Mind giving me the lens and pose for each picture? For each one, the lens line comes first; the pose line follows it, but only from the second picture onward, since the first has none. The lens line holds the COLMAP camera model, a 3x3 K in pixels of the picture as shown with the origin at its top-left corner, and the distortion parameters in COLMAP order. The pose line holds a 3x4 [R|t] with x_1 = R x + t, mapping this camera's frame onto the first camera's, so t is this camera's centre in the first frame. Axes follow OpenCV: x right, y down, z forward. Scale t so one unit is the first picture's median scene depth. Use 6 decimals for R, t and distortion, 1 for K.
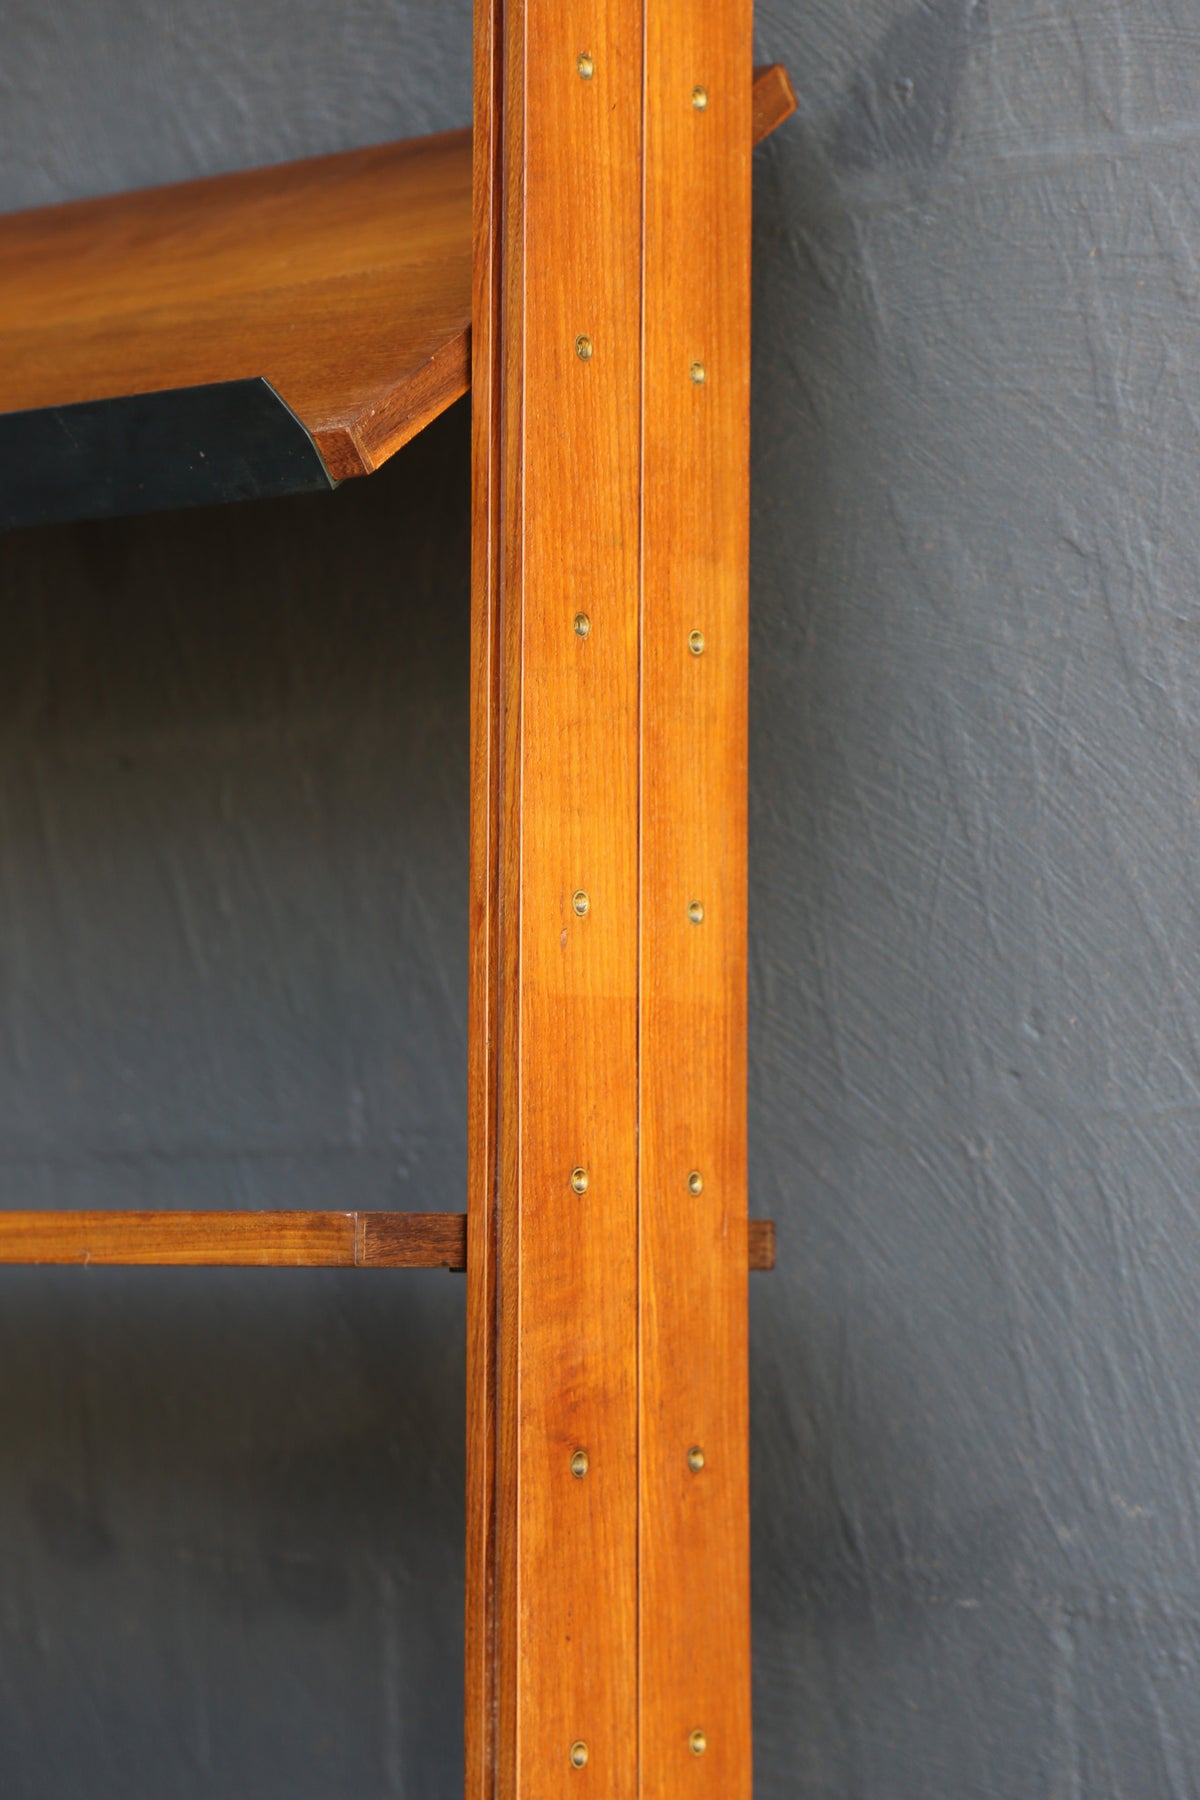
lens RADIAL K [[4898.0, 0, 600.0], [0, 4898.0, 900.0], [0, 0, 1]] dist [0.621524, 0.417844]
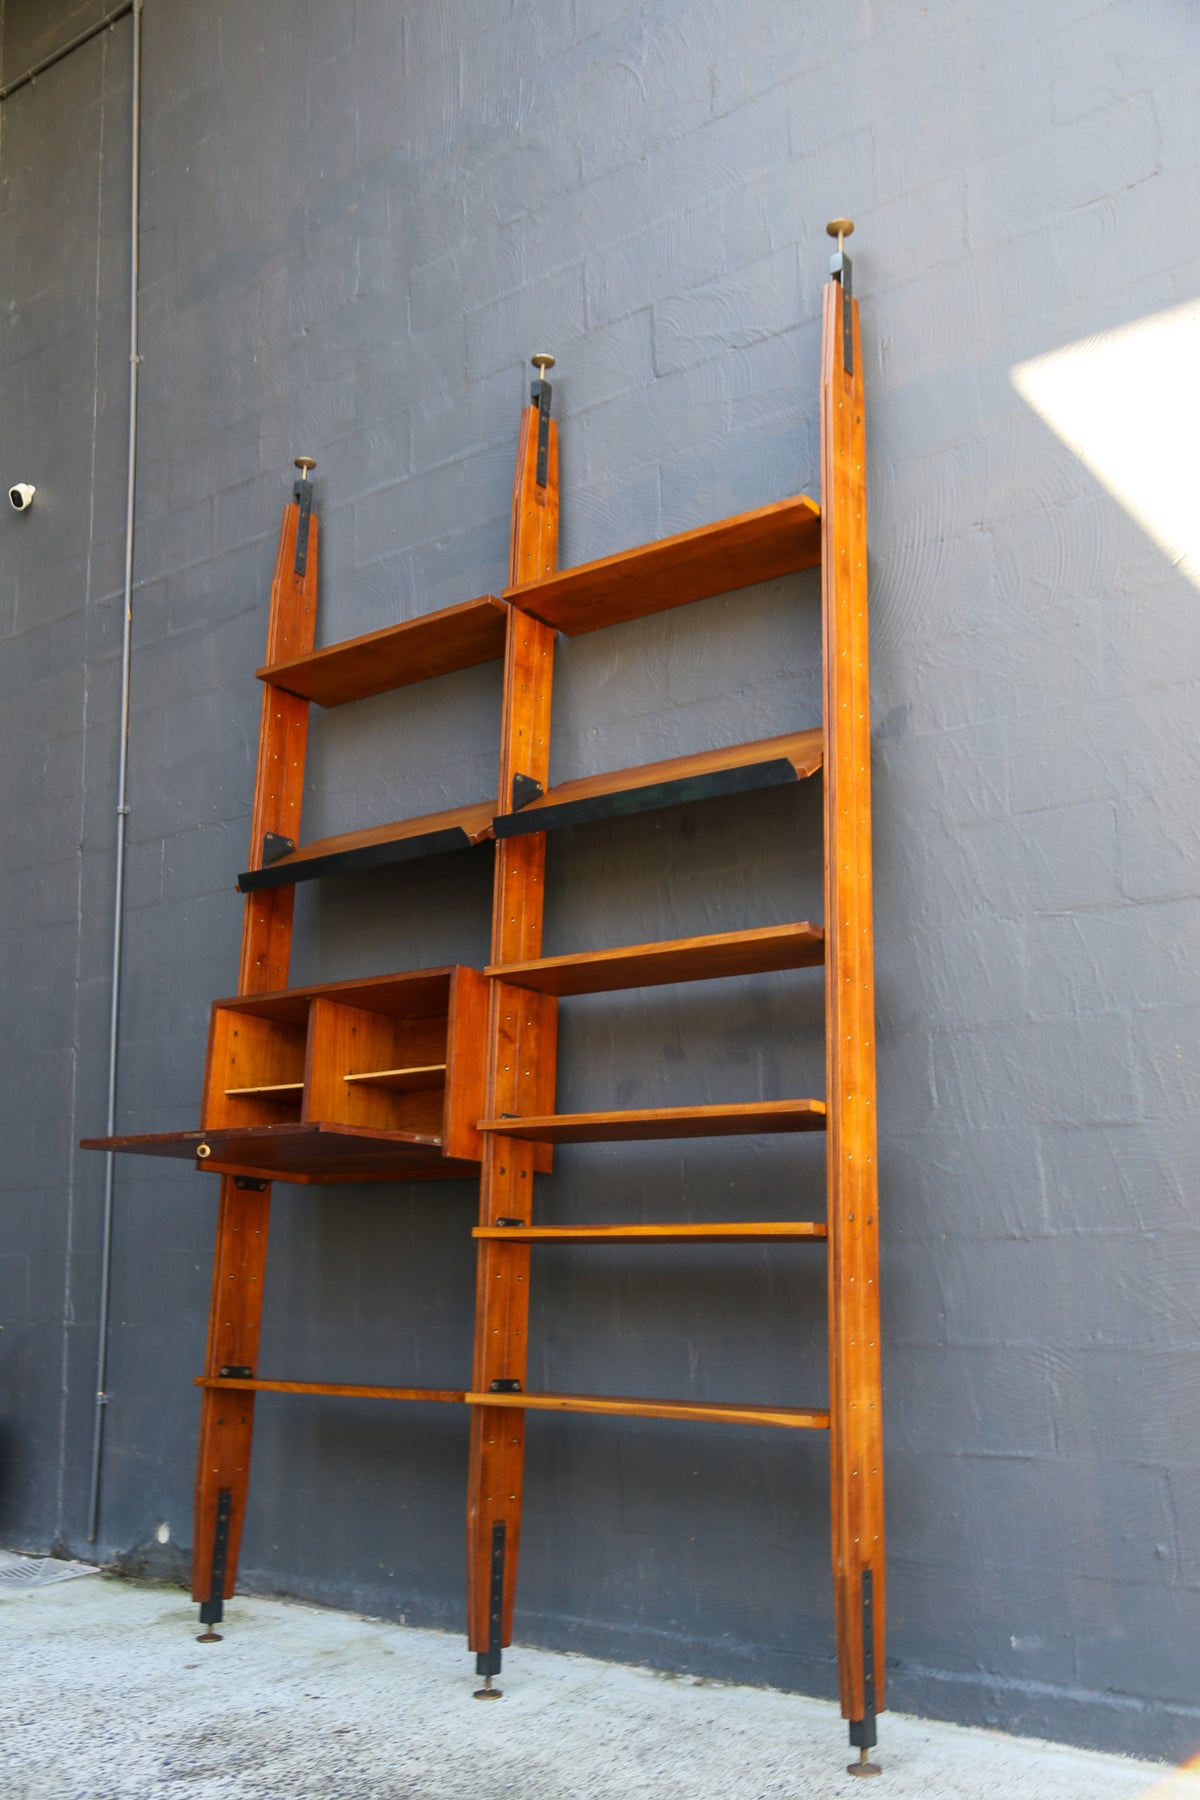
lens RADIAL K [[1647.0, 0, 596.4], [0, 1647.0, 905.4], [0, 0, 1]] dist [-0.024599, 0.069443]
pose [[0.996648, 0.041989, 0.070209, -0.341447], [-0.028482, 0.982633, -0.183361, 0.323069], [-0.076689, 0.180747, 0.980535, -0.530728]]
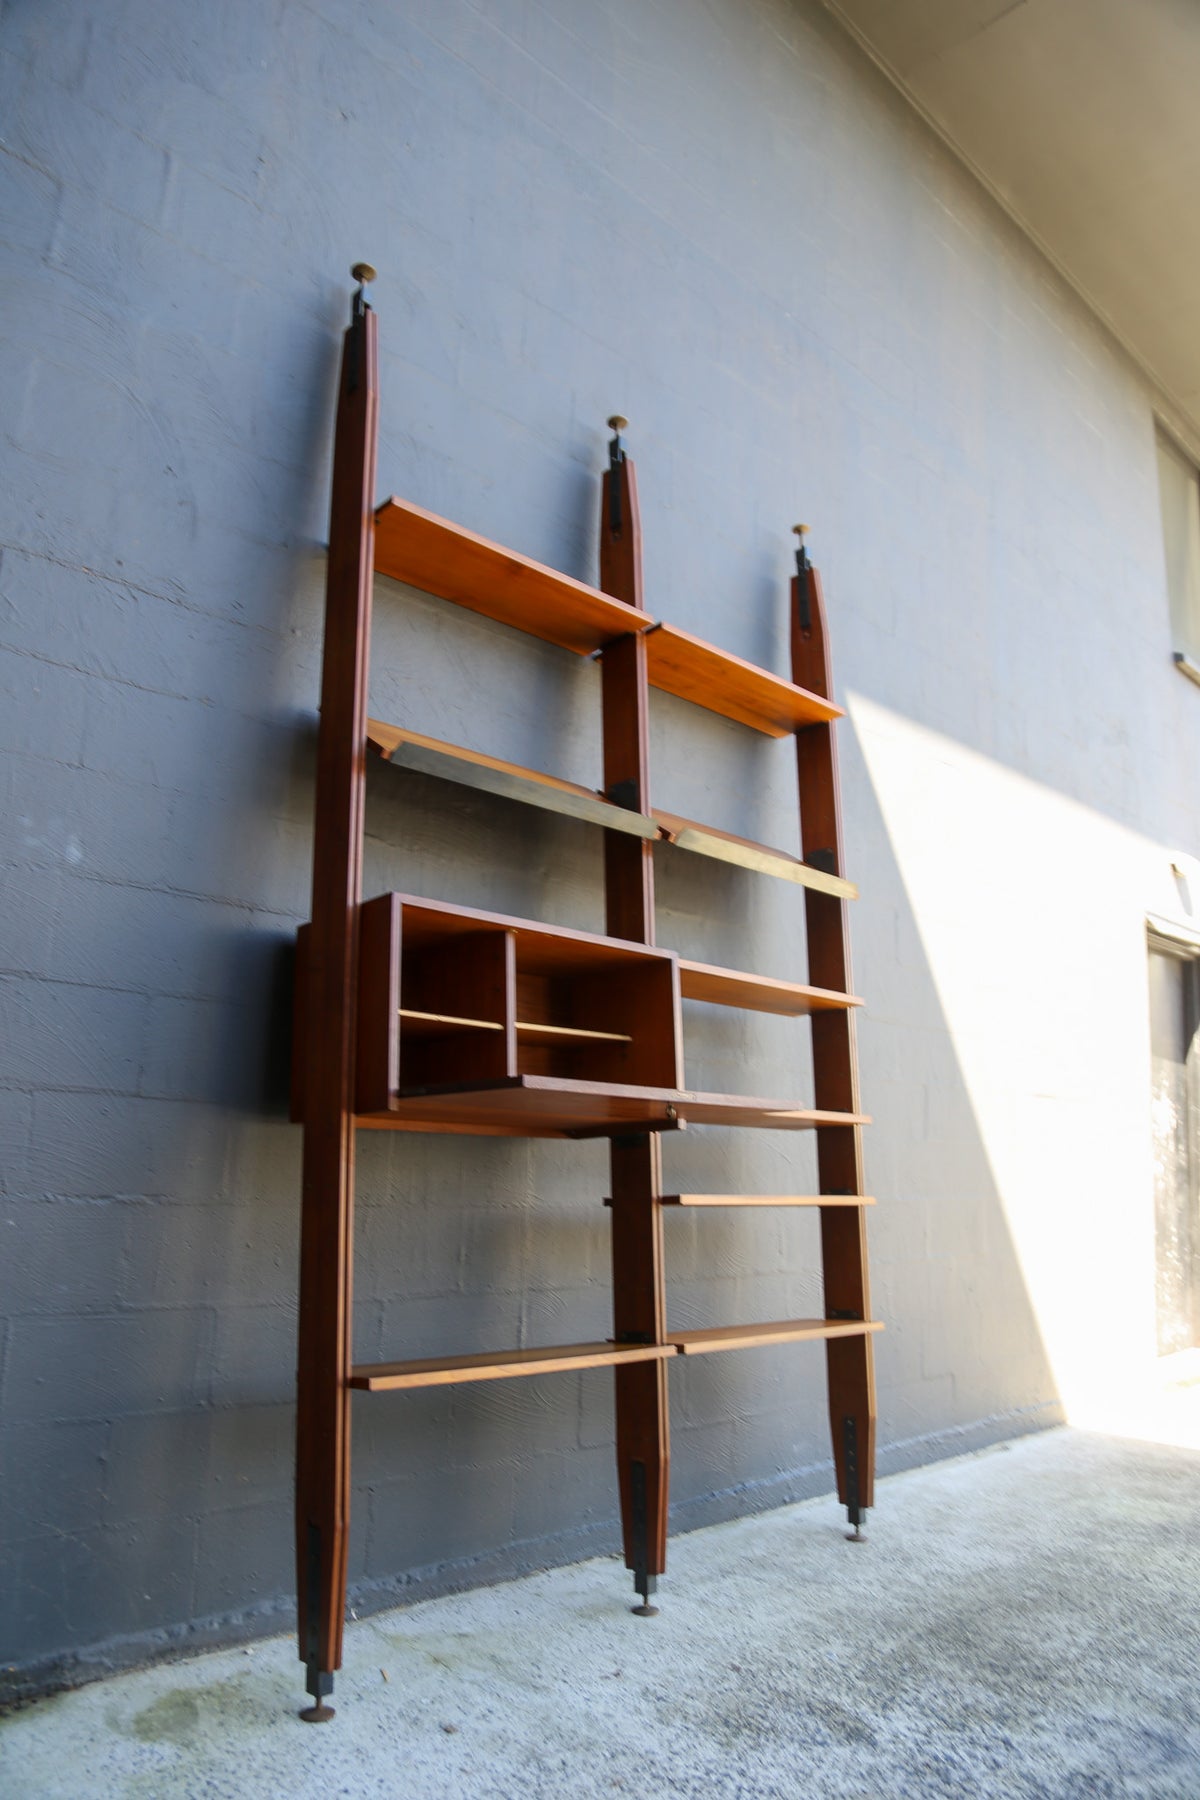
lens RADIAL K [[1220.0, 0, 606.3], [0, 1220.0, 904.5], [0, 0, 1]] dist [-0.115387, 0.054292]
pose [[0.065770, 0.249773, 0.966068, -1.716798], [-0.058181, 0.967477, -0.246176, 0.365461], [-0.996137, -0.040016, 0.078163, 1.149844]]
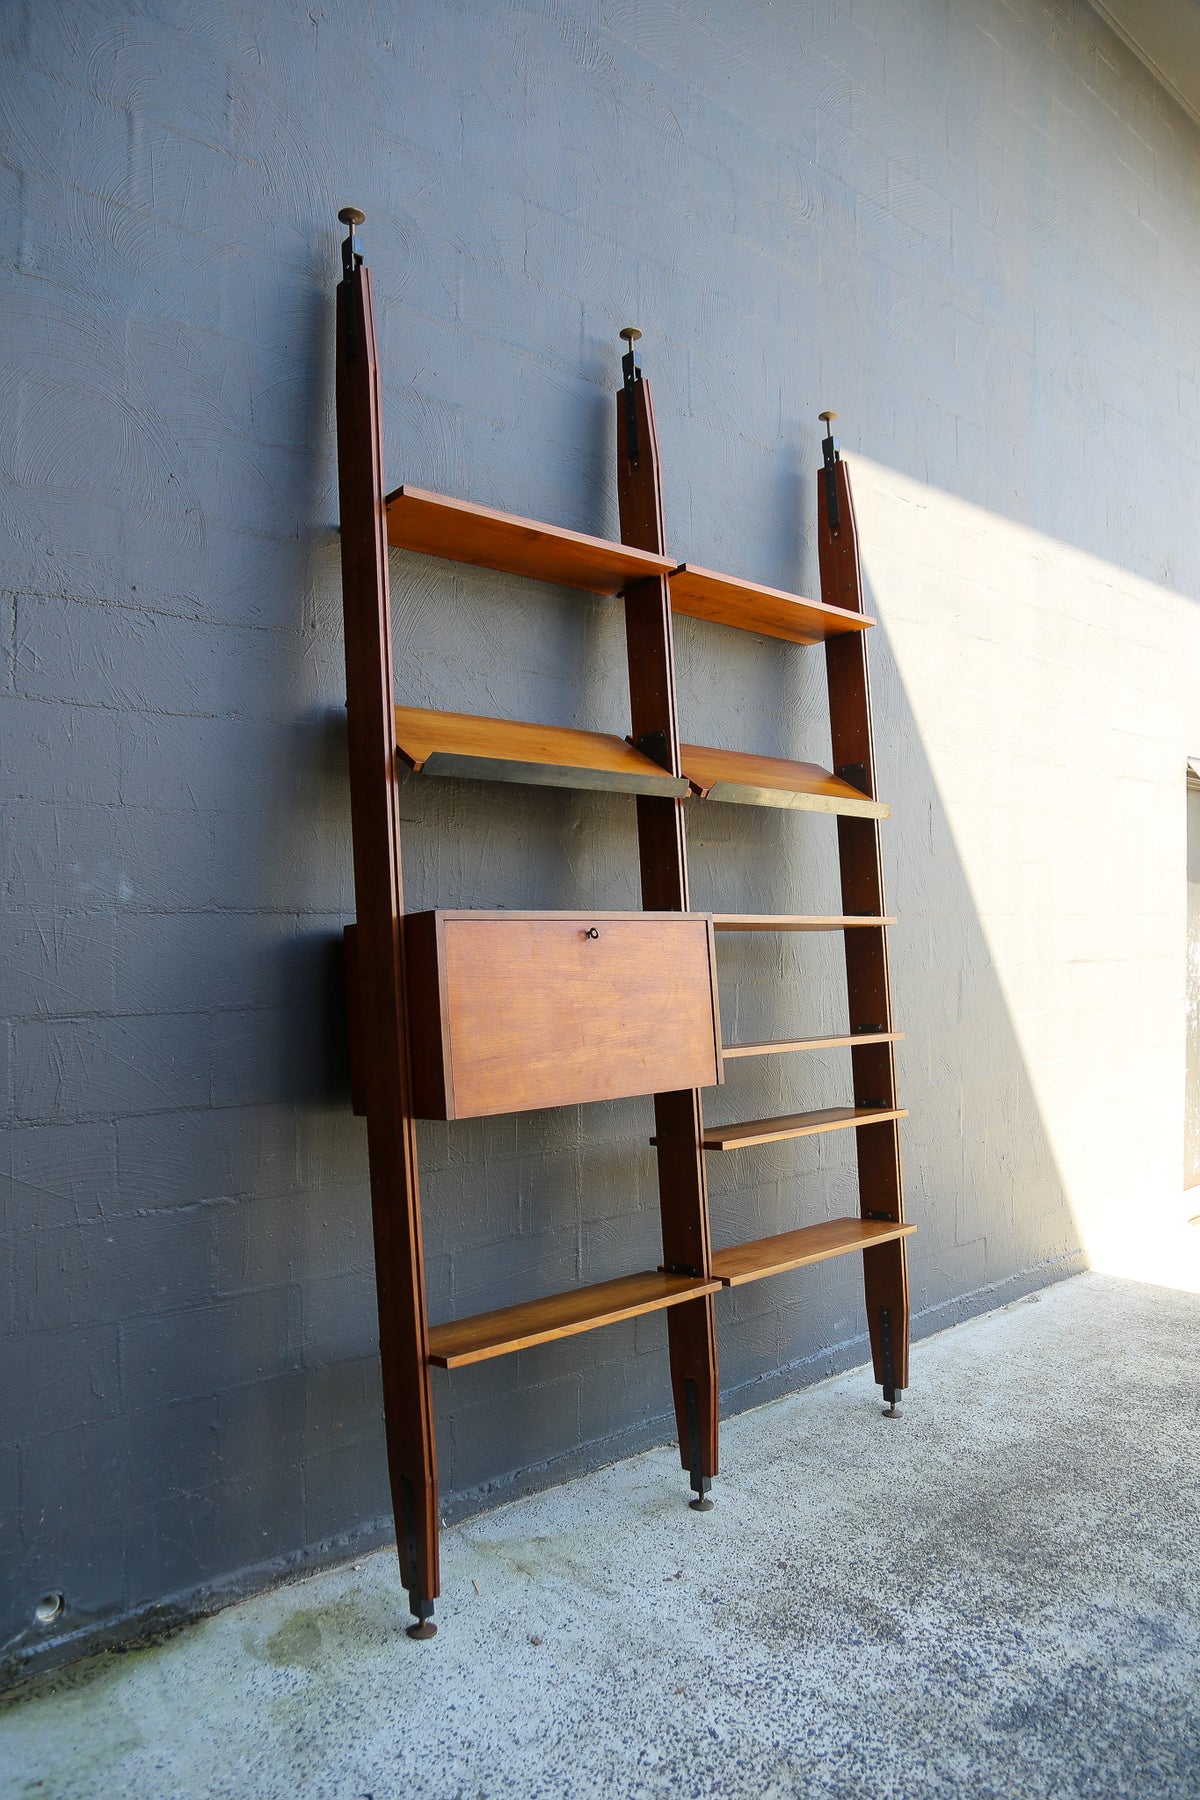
lens RADIAL K [[1240.6, 0, 608.4], [0, 1240.6, 909.7], [0, 0, 1]] dist [-0.112890, 0.054049]
pose [[0.099801, 0.058473, 0.993288, -1.806001], [-0.018966, 0.998202, -0.056857, 0.153583], [-0.994827, -0.013164, 0.100730, 1.150432]]
